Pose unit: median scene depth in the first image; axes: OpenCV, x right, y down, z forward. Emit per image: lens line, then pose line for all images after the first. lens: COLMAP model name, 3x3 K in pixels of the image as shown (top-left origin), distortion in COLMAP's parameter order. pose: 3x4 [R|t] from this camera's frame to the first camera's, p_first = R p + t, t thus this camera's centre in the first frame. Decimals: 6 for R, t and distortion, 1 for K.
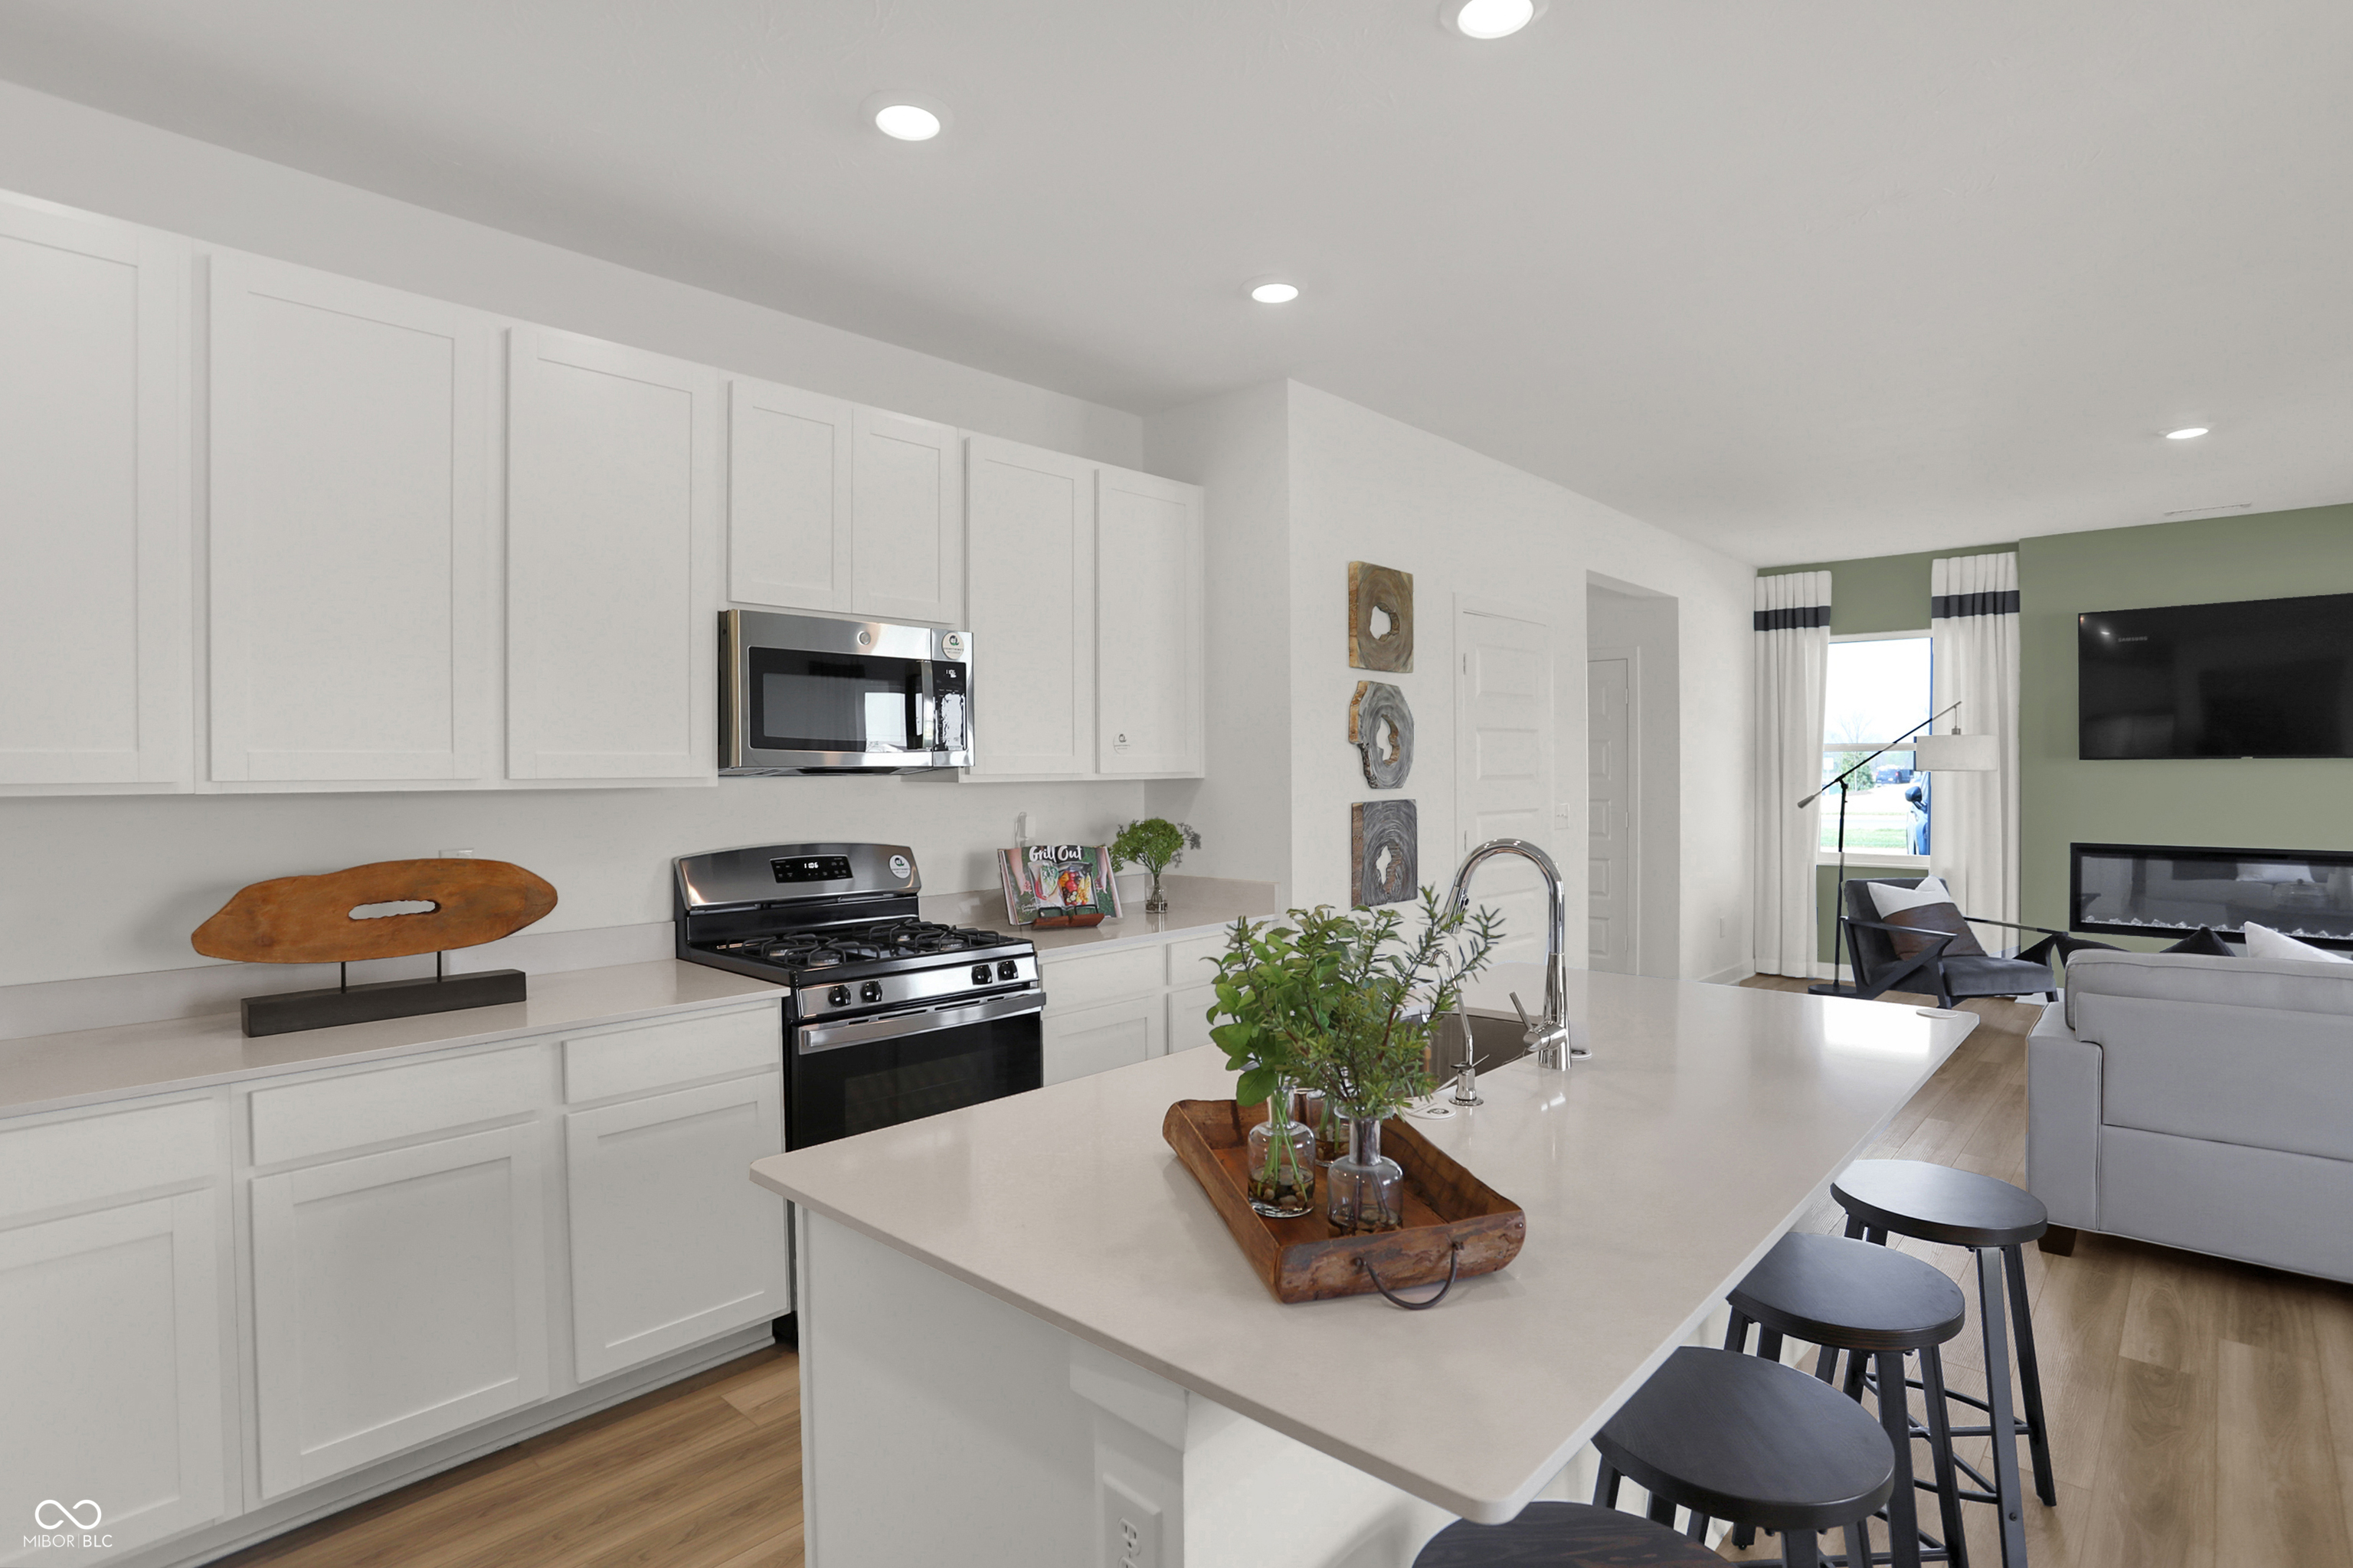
lens RADIAL K [[1187.4, 0, 1203.7], [0, 1187.4, 772.8], [0, 0, 1]] dist [-0.058858, 0.031379]
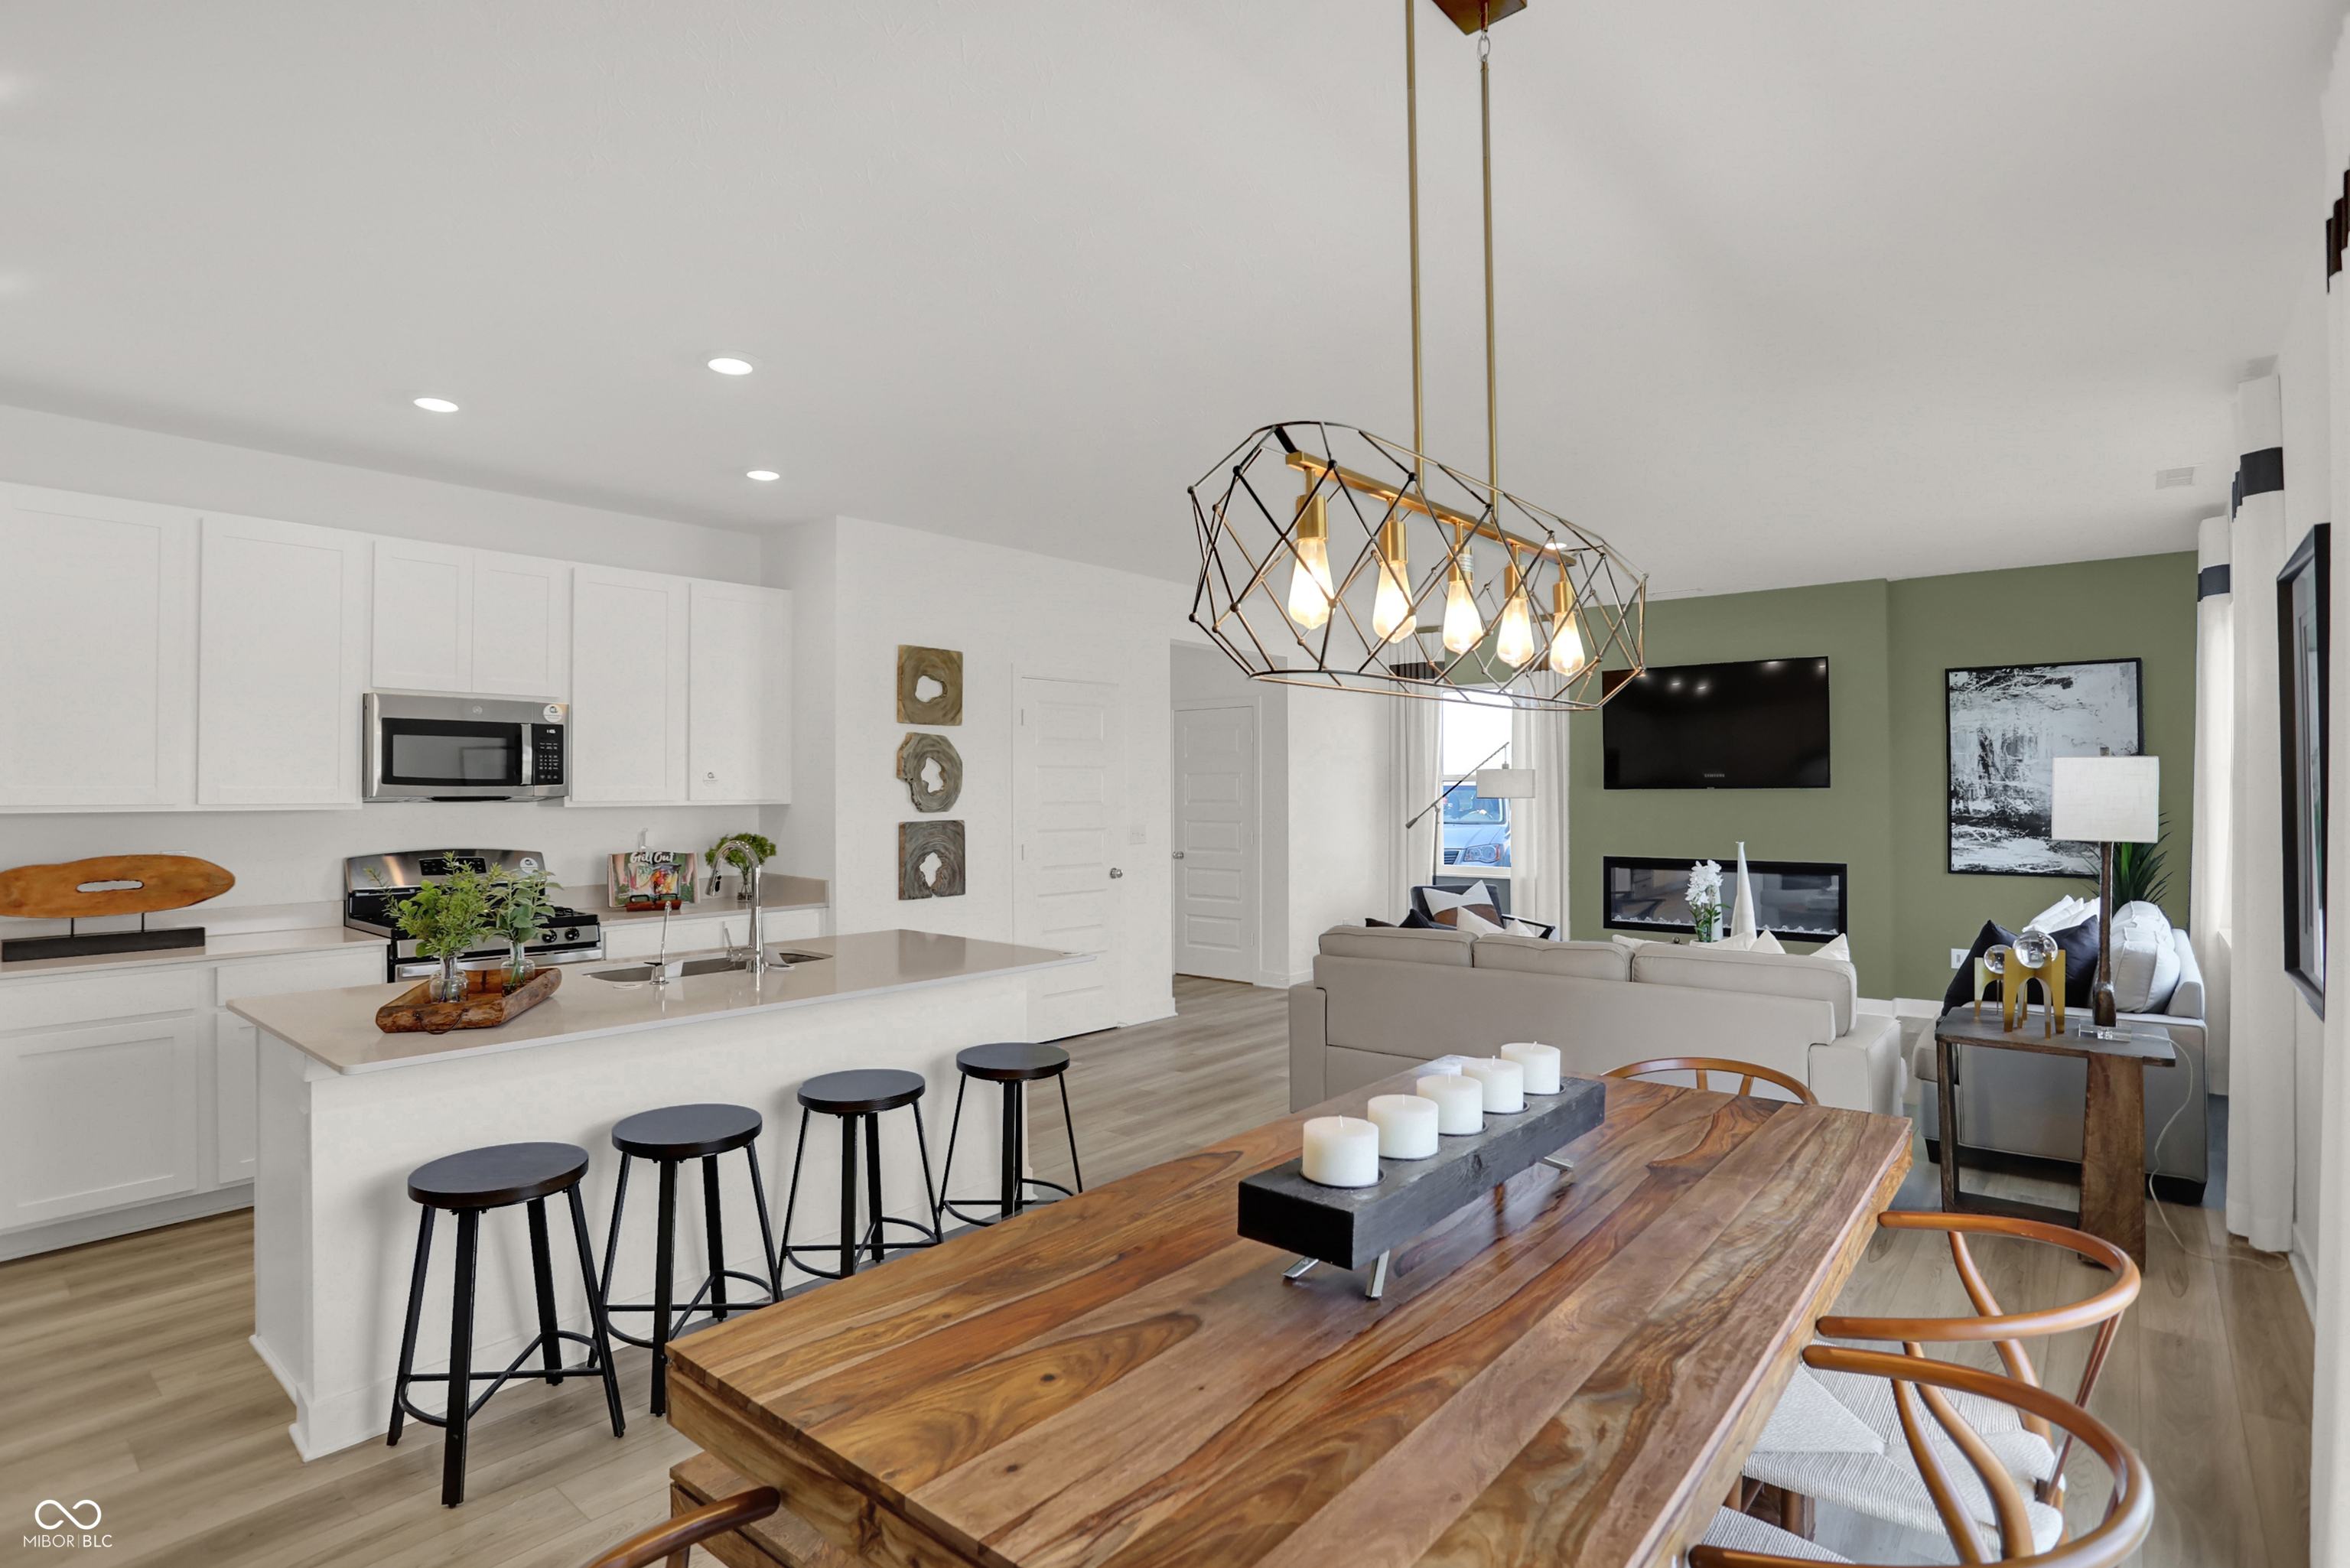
lens RADIAL K [[1152.3, 0, 1172.0], [0, 1152.3, 770.7], [0, 0, 1]] dist [-0.051068, 0.025495]
pose [[0.999691, 0.002866, 0.024710, 0.391987], [-0.002337, 0.999768, -0.021408, -0.006133], [-0.024765, 0.021343, 0.999465, -0.315995]]
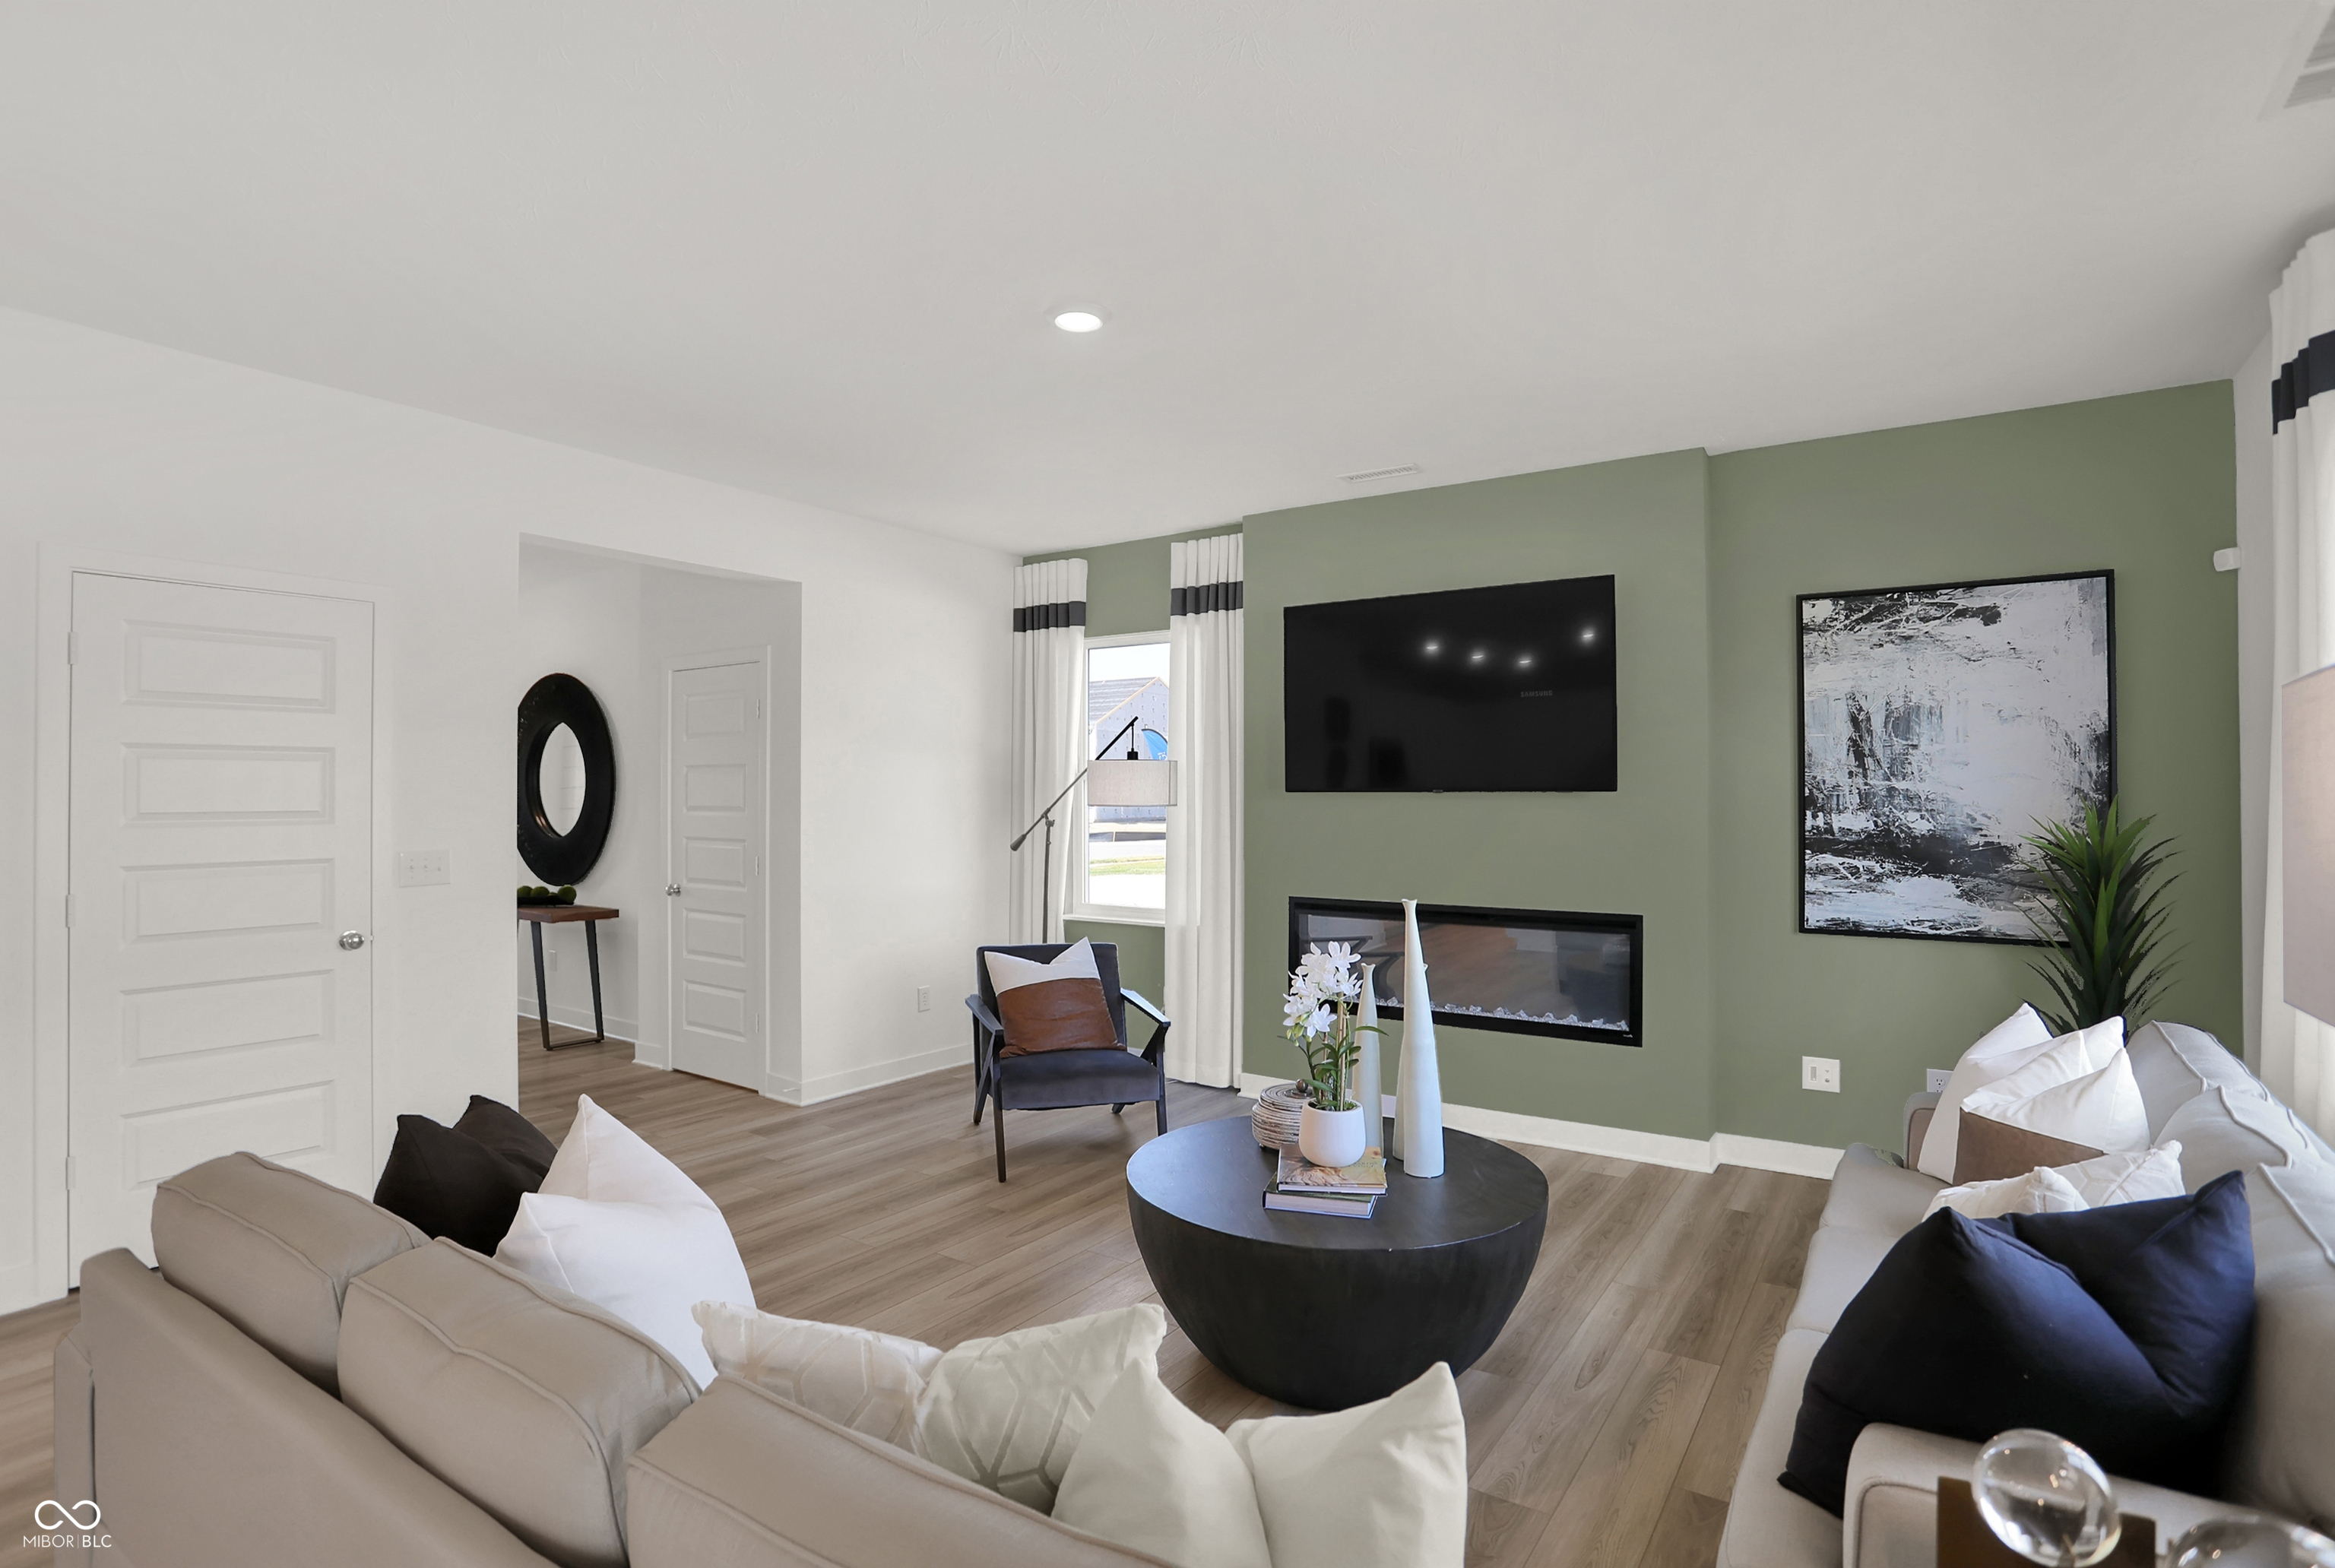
lens RADIAL K [[1175.1, 0, 1136.2], [0, 1175.1, 777.1], [0, 0, 1]] dist [-0.079419, 0.041814]
pose [[0.993836, 0.004875, 0.110756, 0.842510], [-0.003344, 0.999896, -0.014007, -0.015197], [-0.110812, 0.013550, 0.993749, 0.323768]]
